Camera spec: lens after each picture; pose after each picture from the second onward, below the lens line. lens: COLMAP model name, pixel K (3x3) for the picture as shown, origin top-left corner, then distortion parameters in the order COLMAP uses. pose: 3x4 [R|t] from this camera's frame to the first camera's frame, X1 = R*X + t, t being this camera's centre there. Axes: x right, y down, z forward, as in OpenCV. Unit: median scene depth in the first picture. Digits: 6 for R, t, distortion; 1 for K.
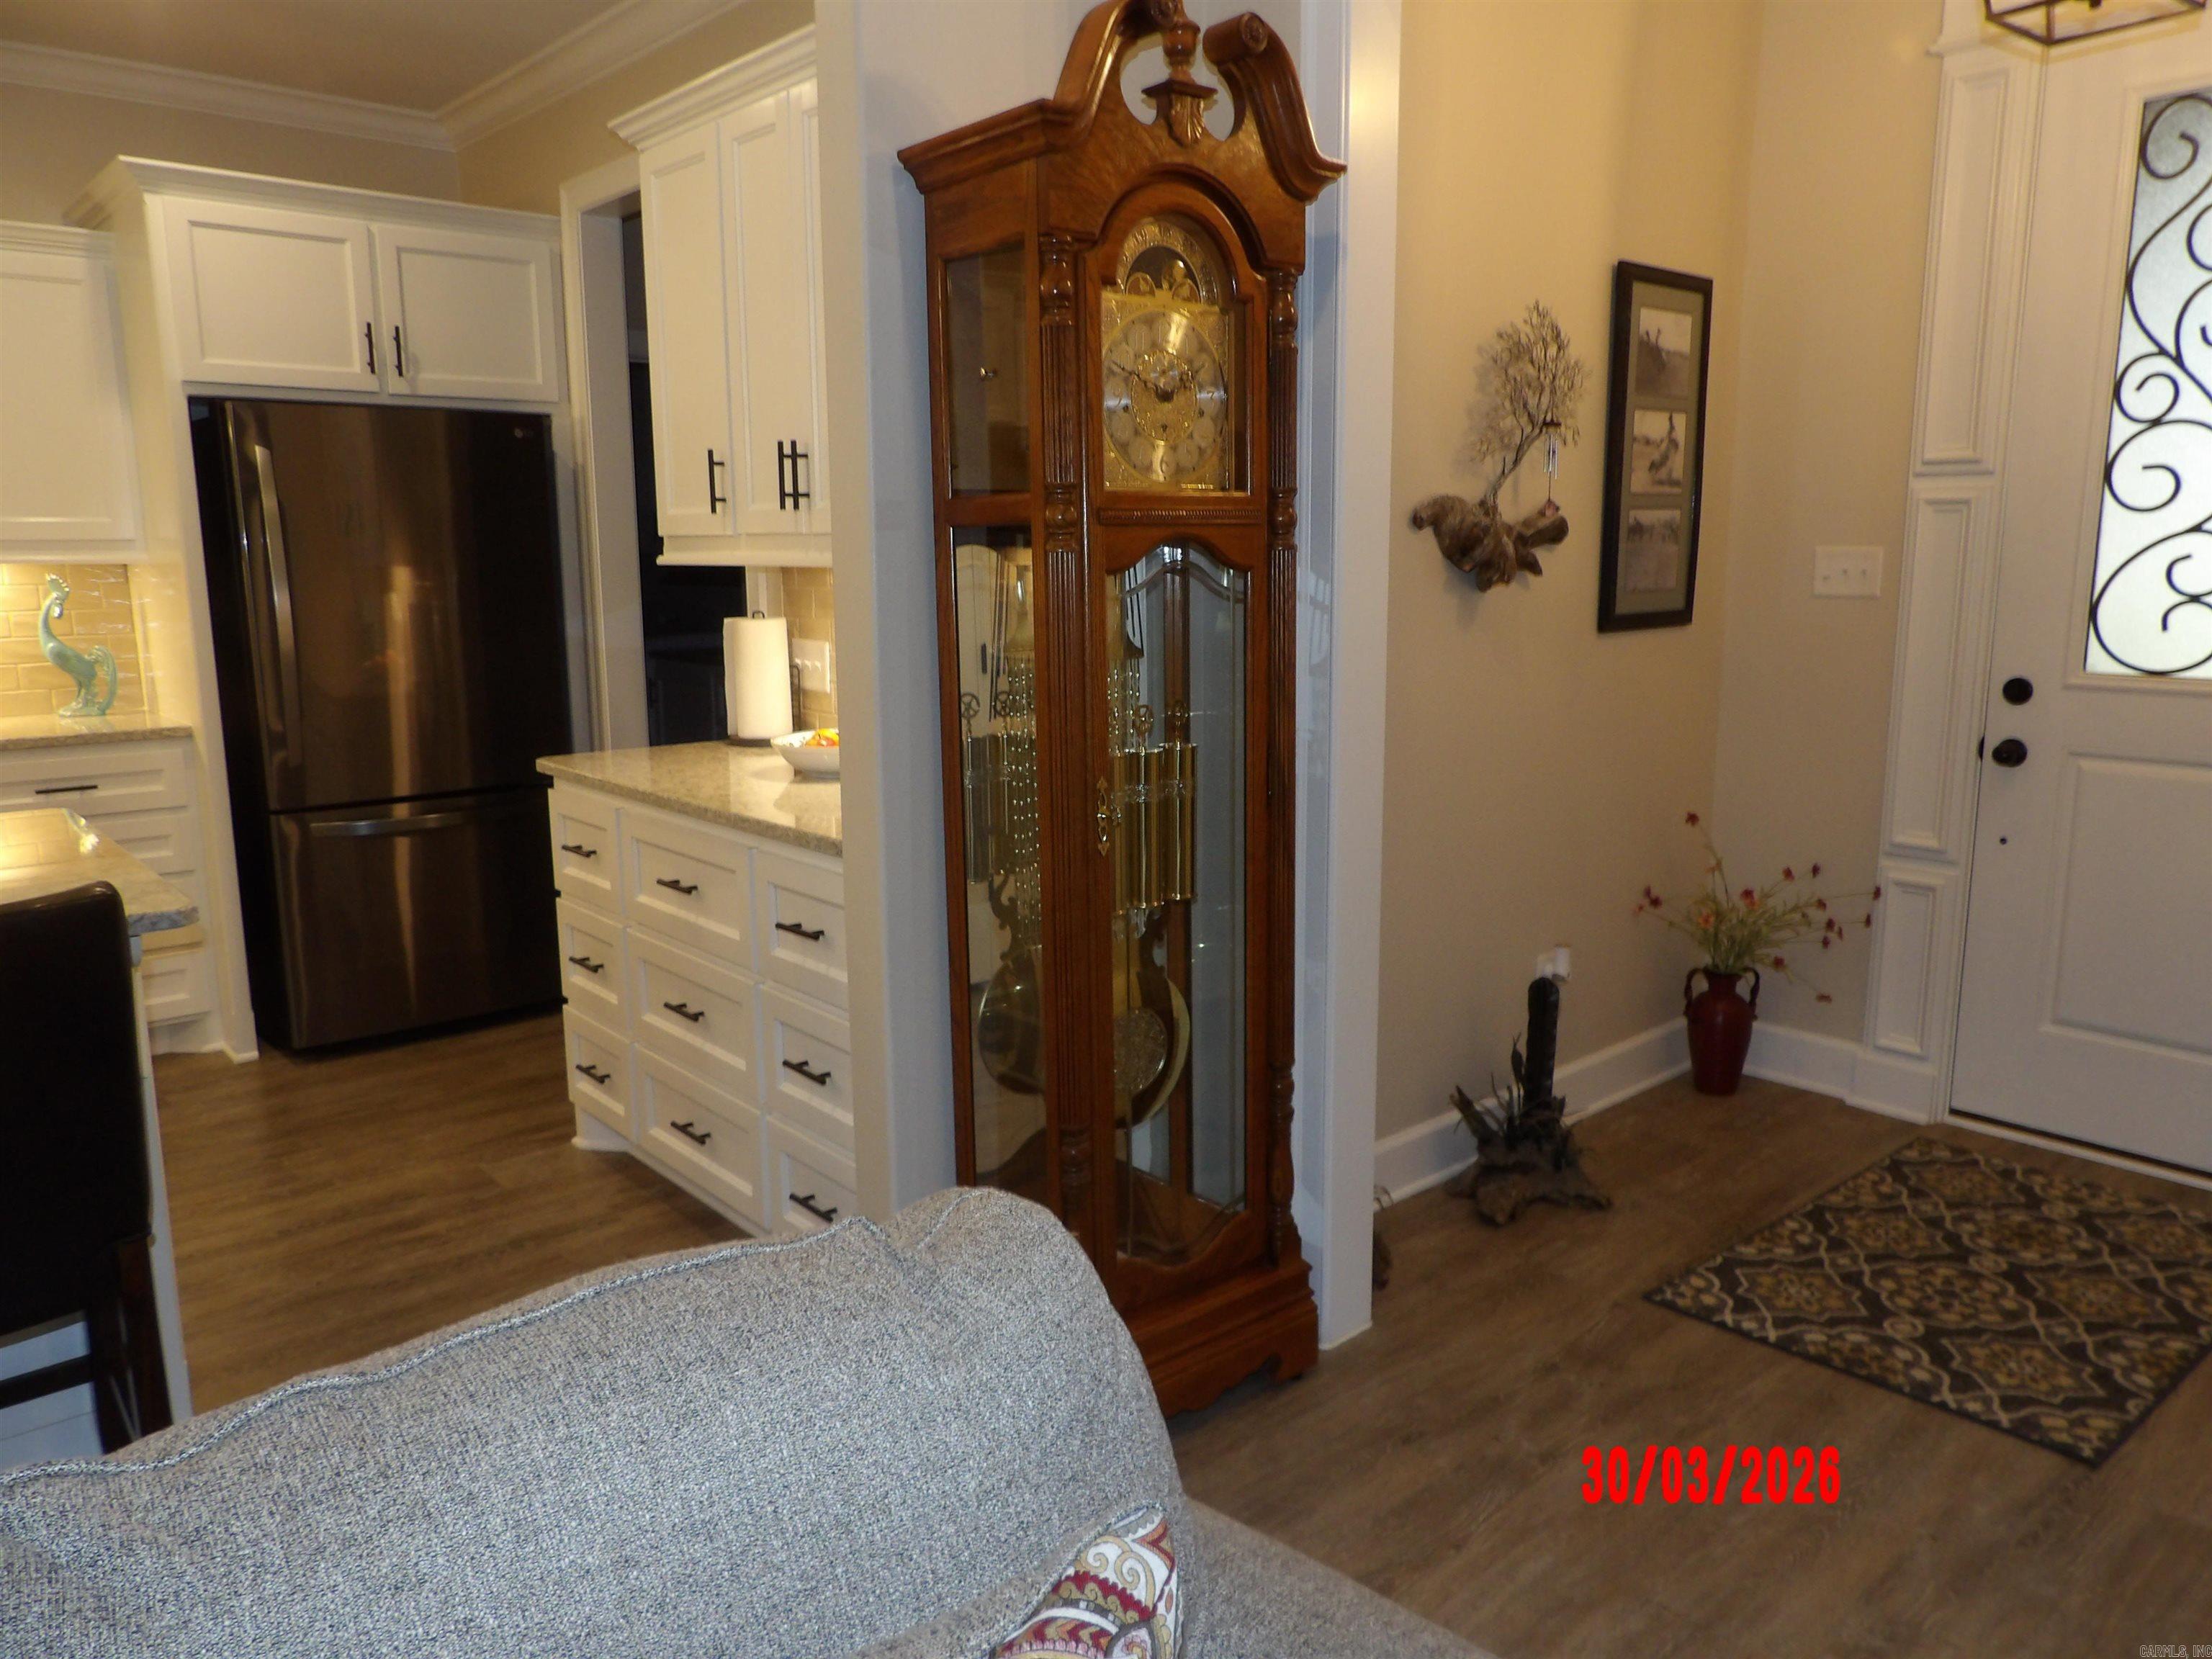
lens RADIAL K [[1567.0, 0, 1106.0], [0, 1567.0, 829.5], [0, 0, 1]] dist [-0.011272, -0.001567]
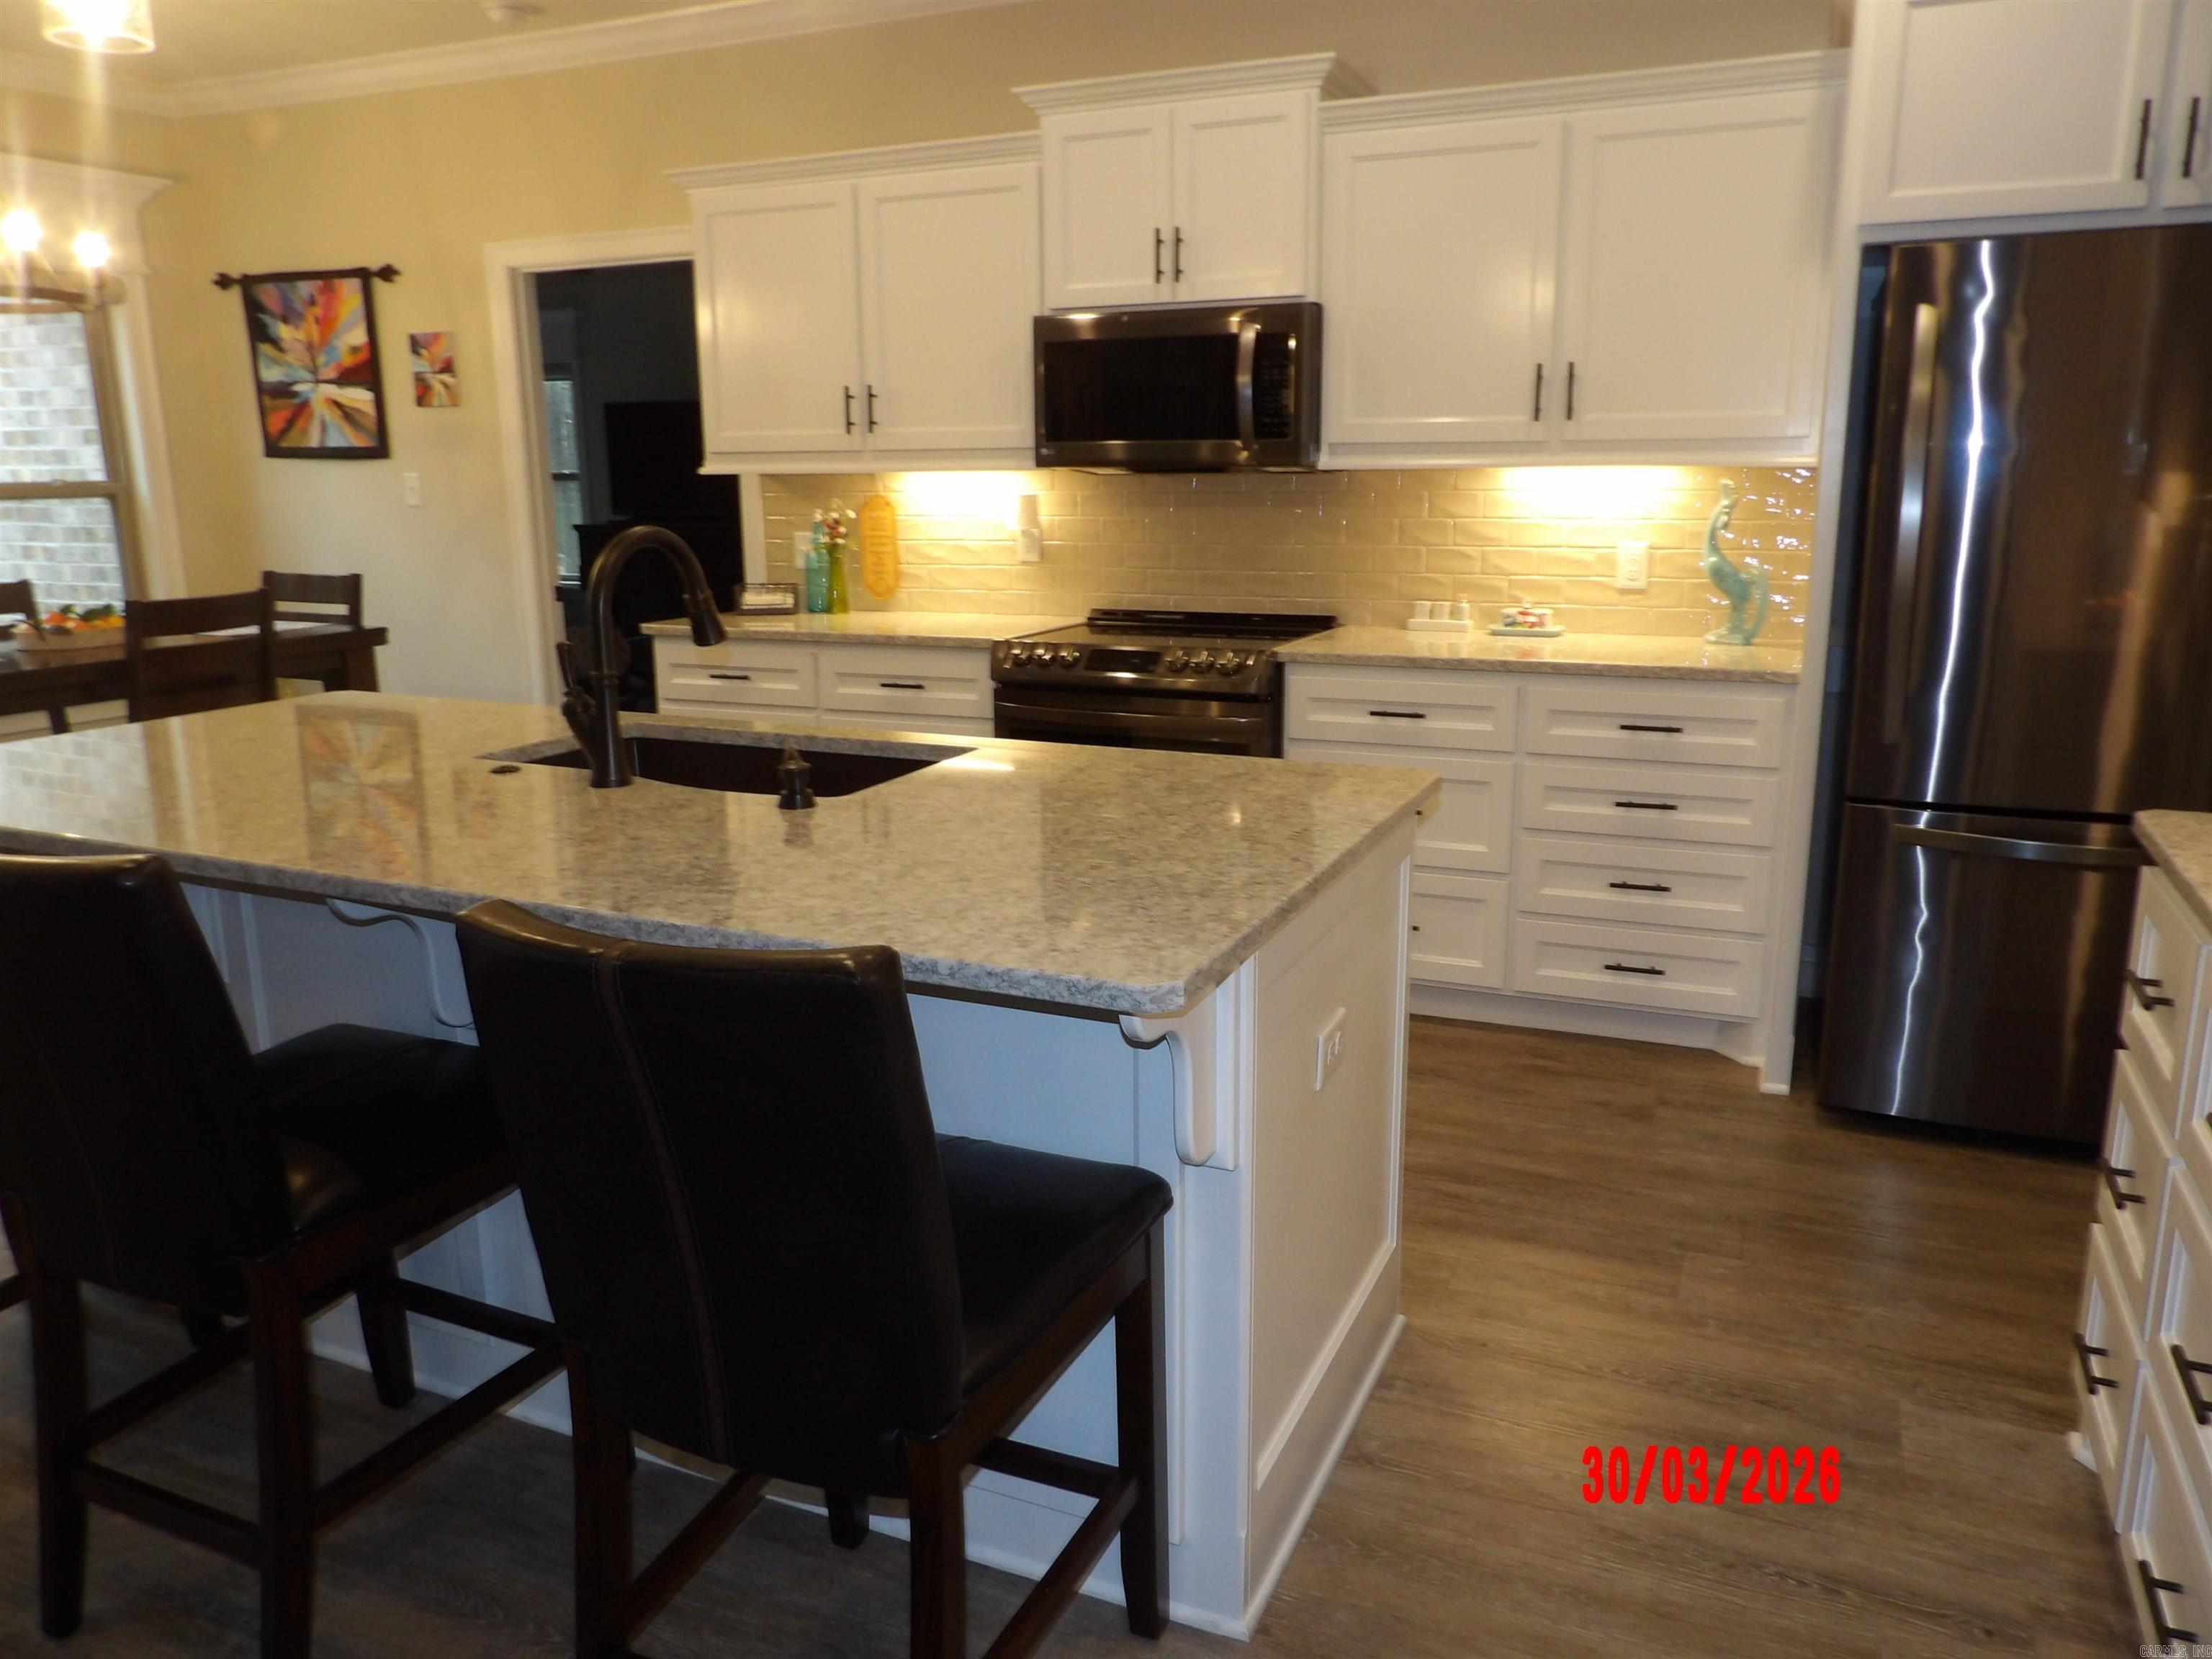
lens RADIAL K [[1567.0, 0, 1106.0], [0, 1567.0, 829.5], [0, 0, 1]] dist [-0.011272, -0.001567]
pose [[0.410718, 0.204570, -0.888517, -0.003433], [-0.141806, 0.976978, 0.159387, -0.063972], [0.900667, 0.060534, 0.430272, 0.334101]]
